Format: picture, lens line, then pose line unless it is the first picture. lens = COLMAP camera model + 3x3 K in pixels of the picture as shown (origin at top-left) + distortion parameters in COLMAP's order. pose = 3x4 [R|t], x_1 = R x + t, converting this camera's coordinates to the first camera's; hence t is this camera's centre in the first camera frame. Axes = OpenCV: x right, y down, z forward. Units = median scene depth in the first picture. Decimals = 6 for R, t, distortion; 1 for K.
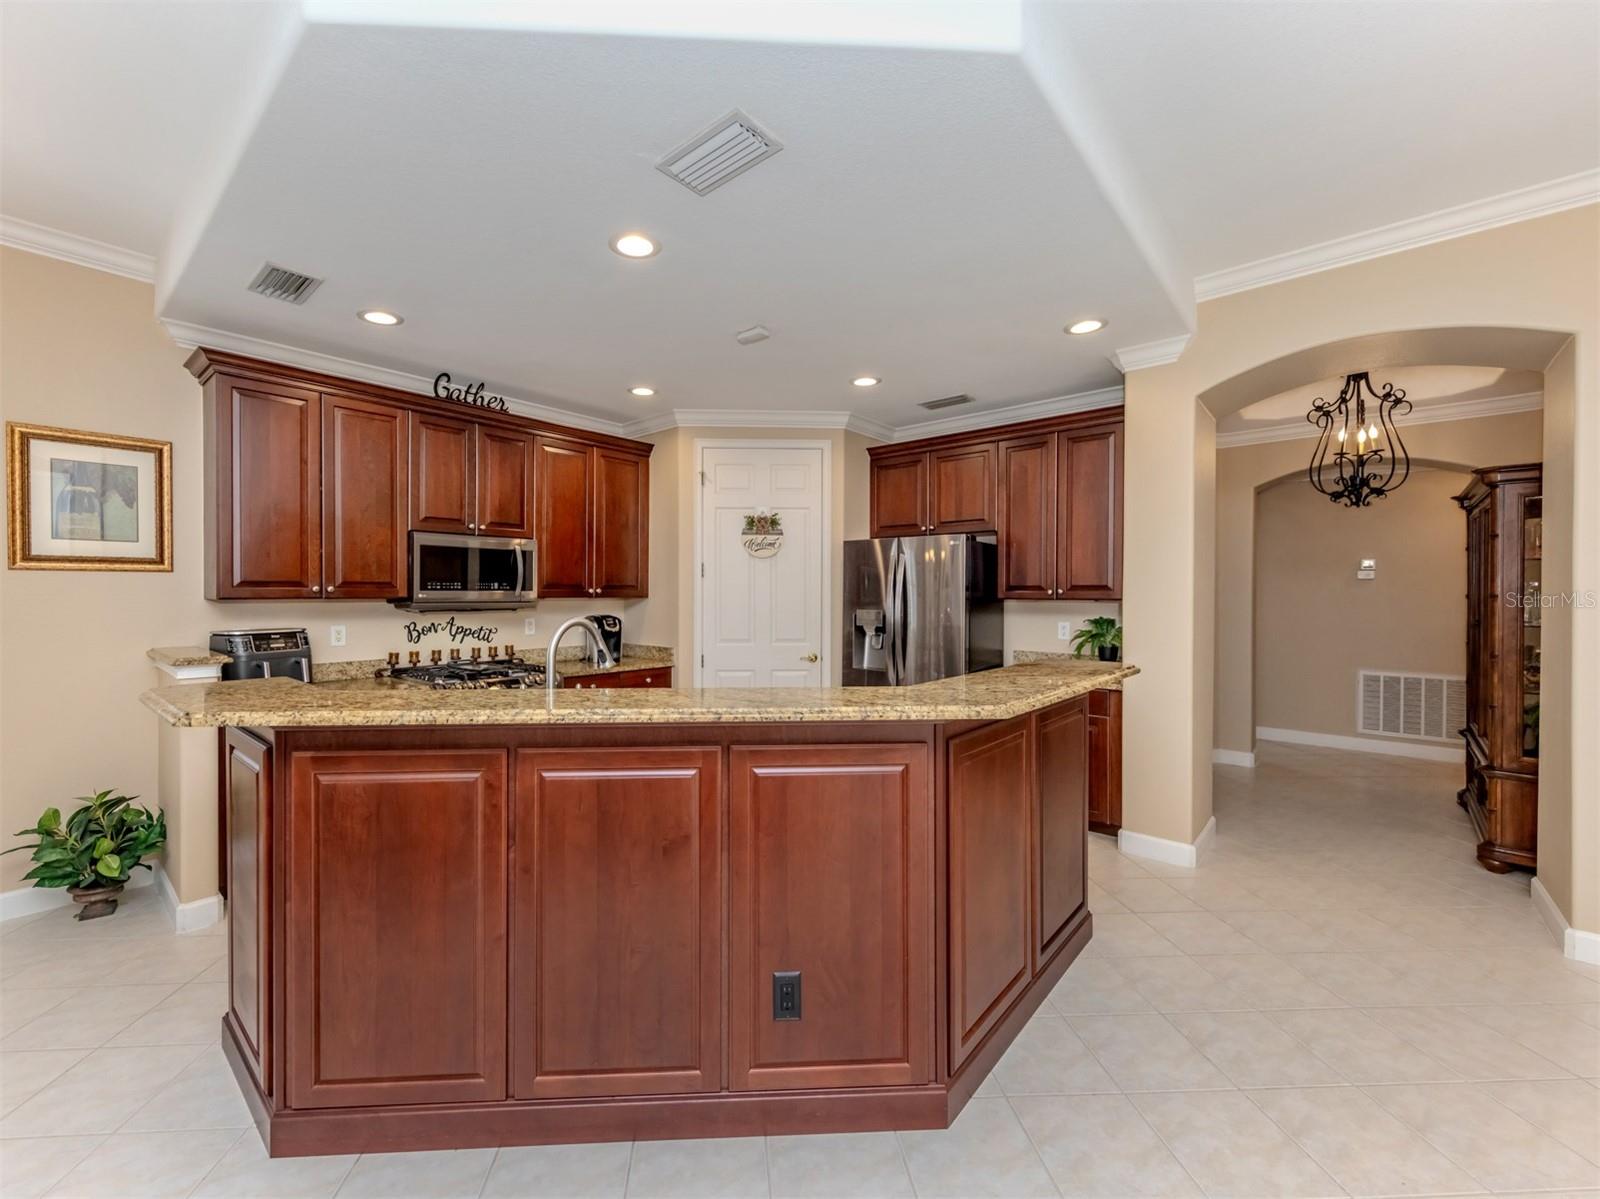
lens RADIAL K [[660.6, 0, 763.8], [0, 660.6, 593.1], [0, 0, 1]] dist [0.004138, 0.001143]
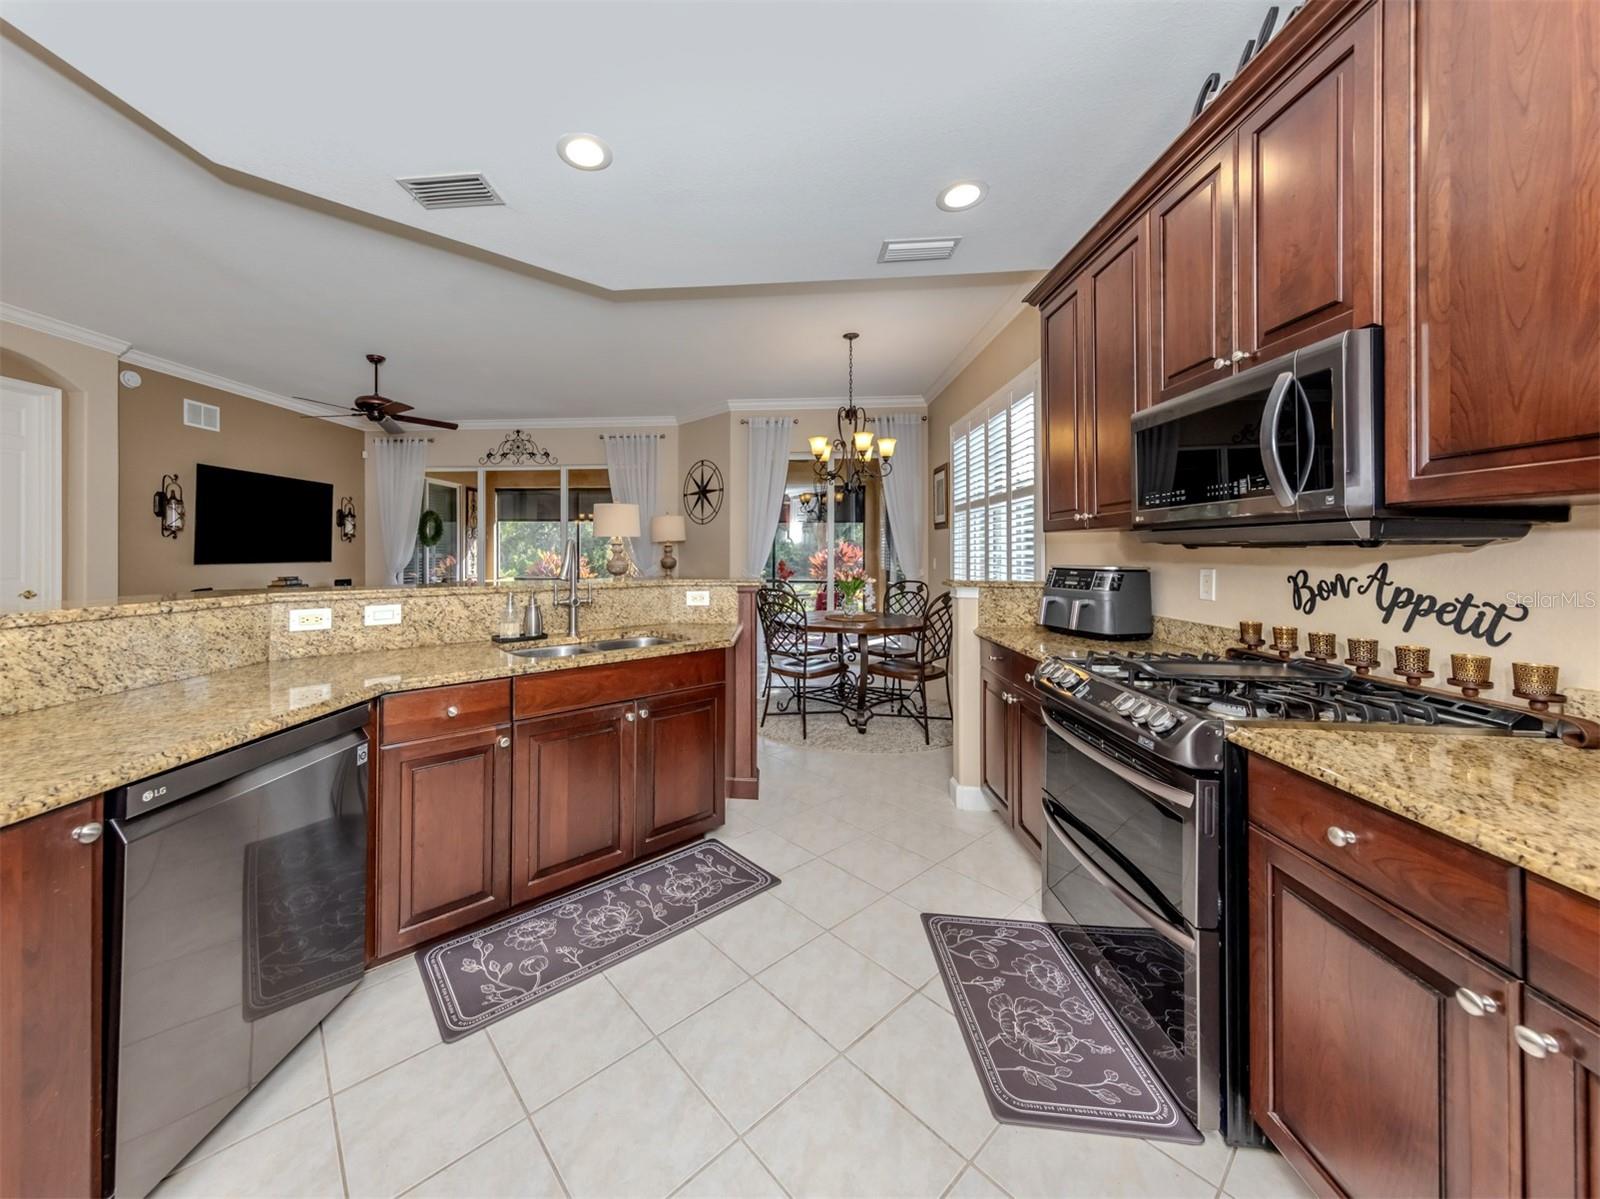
lens RADIAL K [[577.6, 0, 721.6], [0, 577.6, 559.4], [0, 0, 1]] dist [0.011603, -0.002353]
pose [[-0.812108, 0.004093, -0.583493, 0.085081], [-0.005631, 0.999874, 0.014850, 0.032054], [0.583480, 0.015346, -0.811982, 1.124648]]
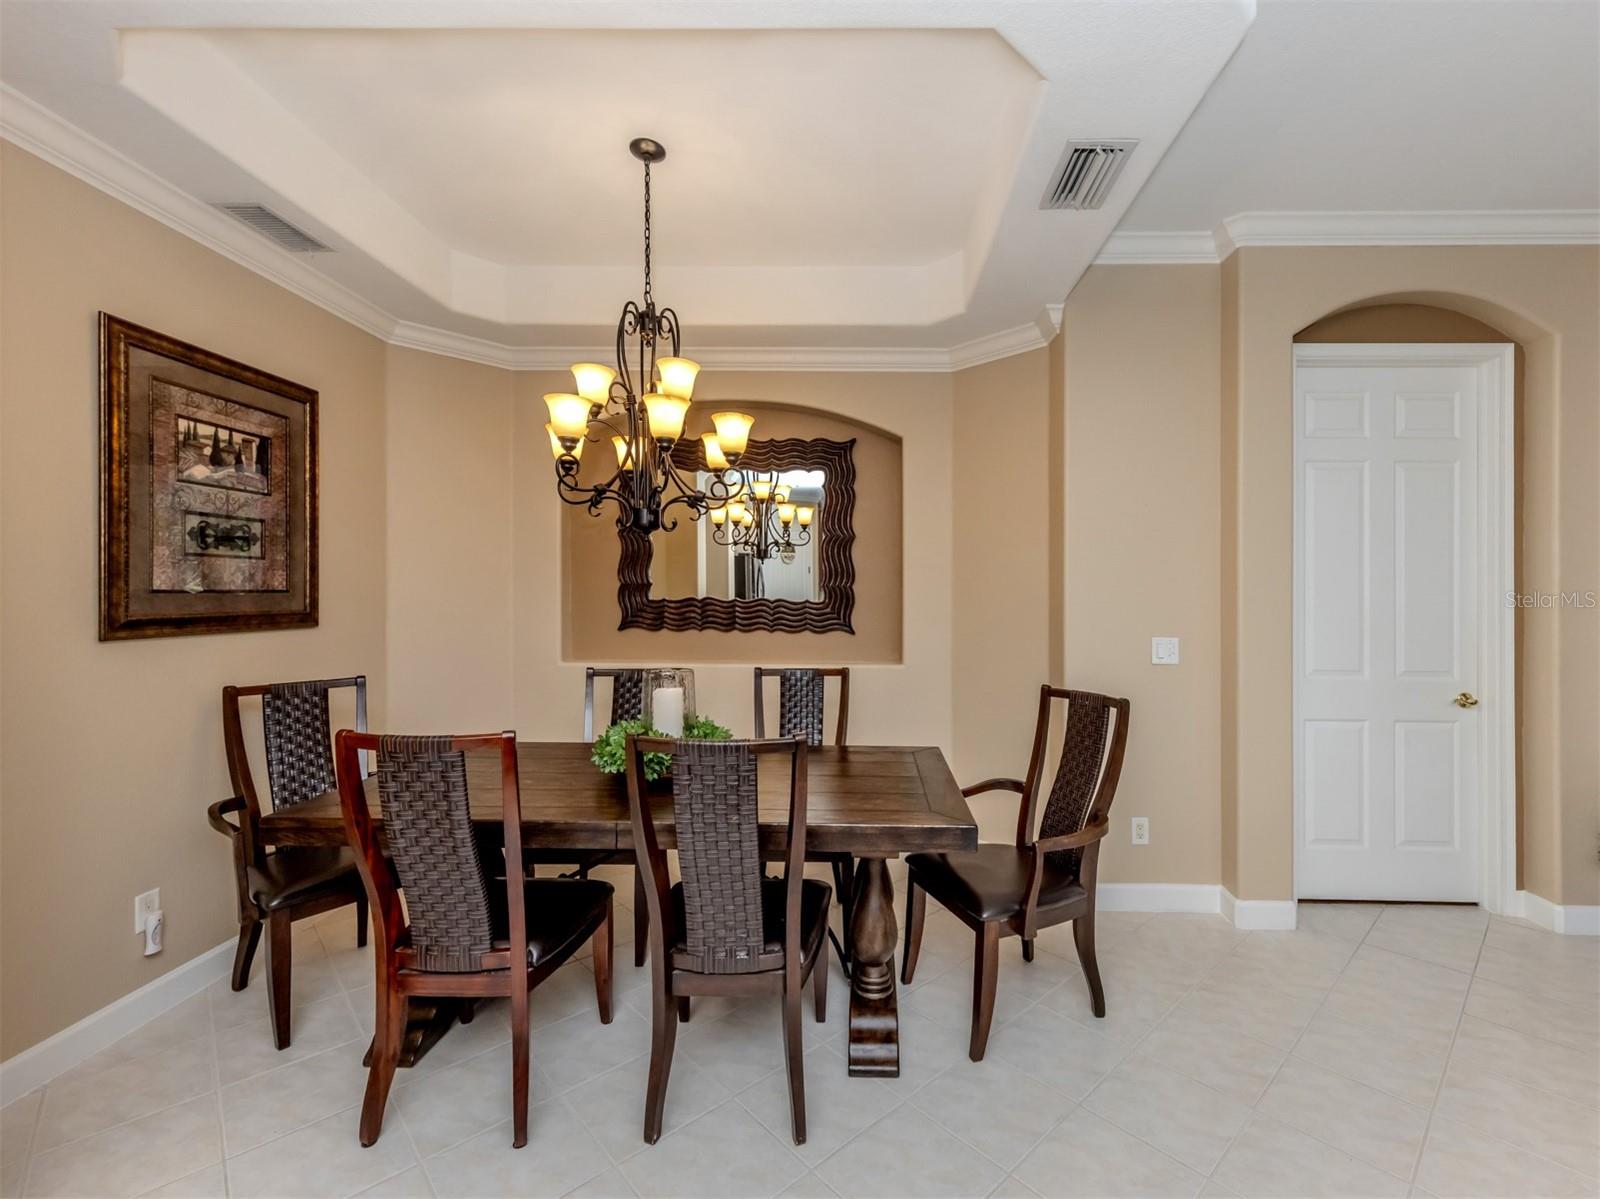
lens RADIAL K [[701.0, 0, 853.5], [0, 701.0, 598.1], [0, 0, 1]] dist [0.001486, -0.000632]
pose [[-0.654914, -0.007925, 0.755662, 0.360494], [-0.004561, 0.999968, 0.006535, 0.005274], [-0.755690, 0.000833, -0.654929, 0.495615]]
